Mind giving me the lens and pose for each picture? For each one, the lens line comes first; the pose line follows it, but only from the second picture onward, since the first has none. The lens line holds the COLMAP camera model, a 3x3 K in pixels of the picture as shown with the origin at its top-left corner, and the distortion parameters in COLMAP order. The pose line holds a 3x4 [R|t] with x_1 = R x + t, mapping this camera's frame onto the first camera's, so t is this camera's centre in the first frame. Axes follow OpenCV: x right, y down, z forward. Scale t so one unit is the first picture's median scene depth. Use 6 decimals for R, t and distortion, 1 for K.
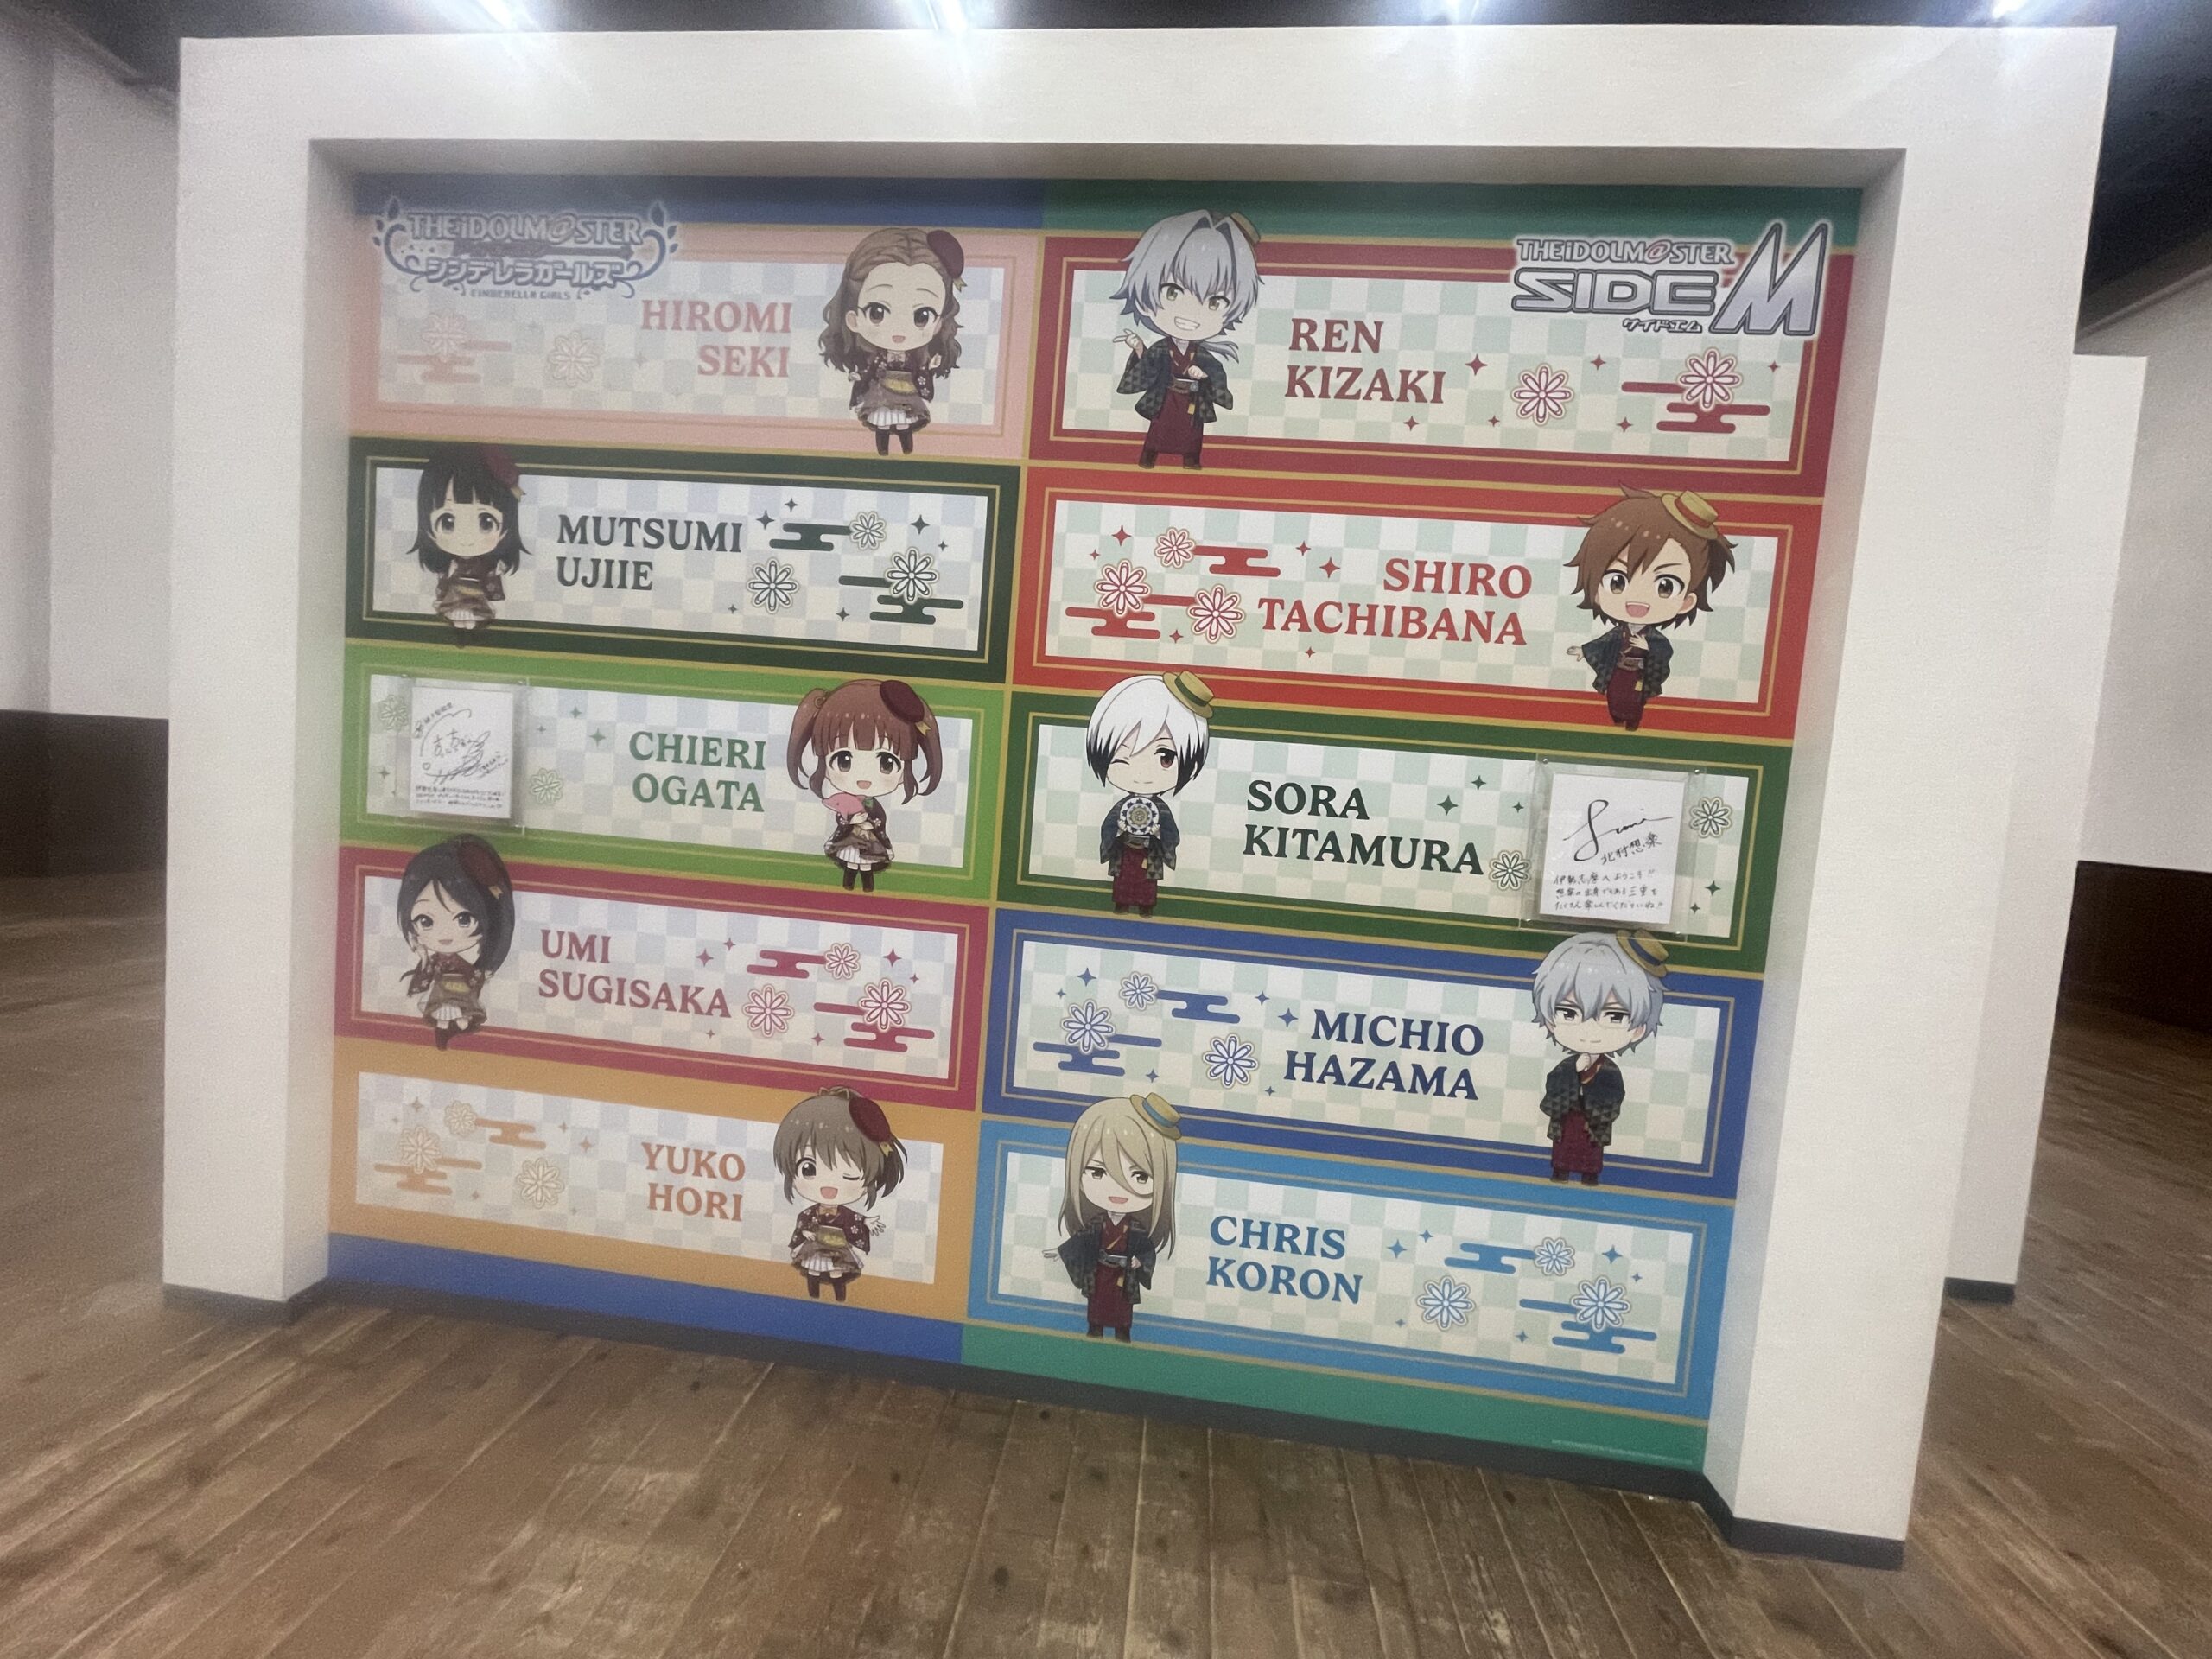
lens RADIAL K [[867.5, 0, 1106.0], [0, 867.5, 829.5], [0, 0, 1]] dist [0.003016, -0.004384]
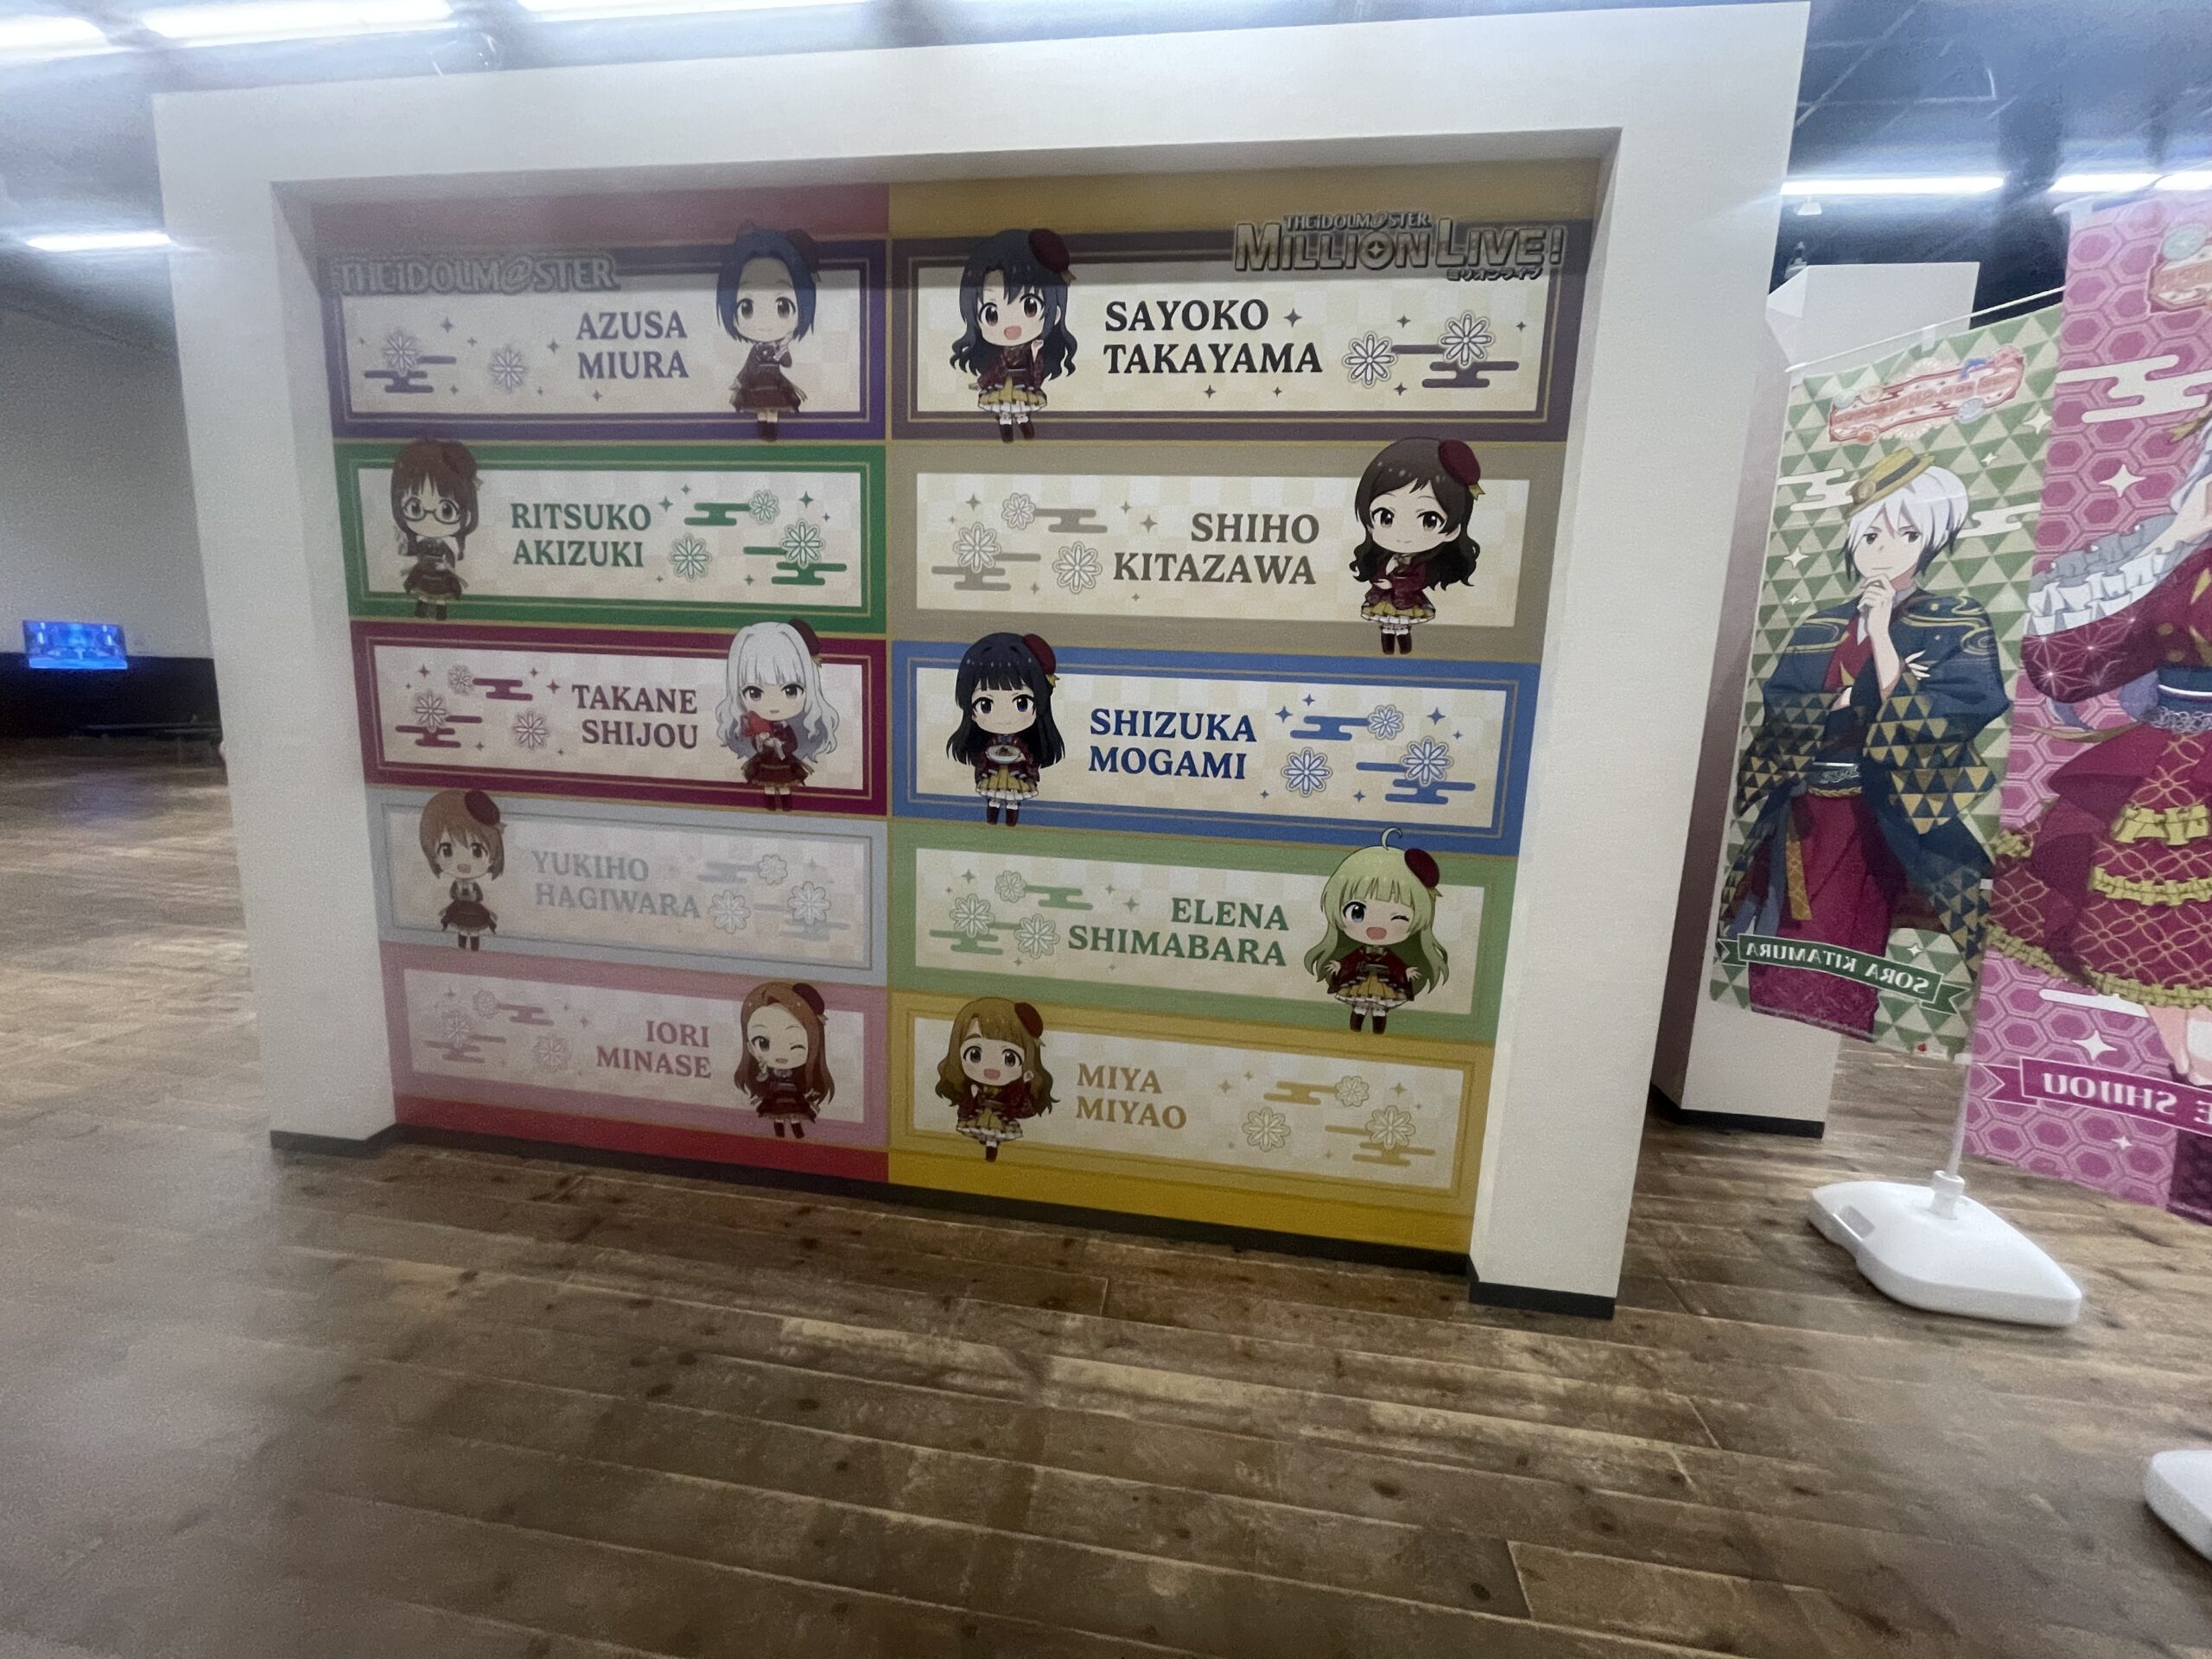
lens RADIAL K [[737.8, 0, 1109.8], [0, 737.8, 814.7], [0, 0, 1]] dist [0.005561, -0.003279]
pose [[0.999190, -0.030186, -0.026602, 0.212552], [0.031975, 0.997061, 0.069614, 0.018862], [0.024422, -0.070409, 0.997219, -0.022300]]
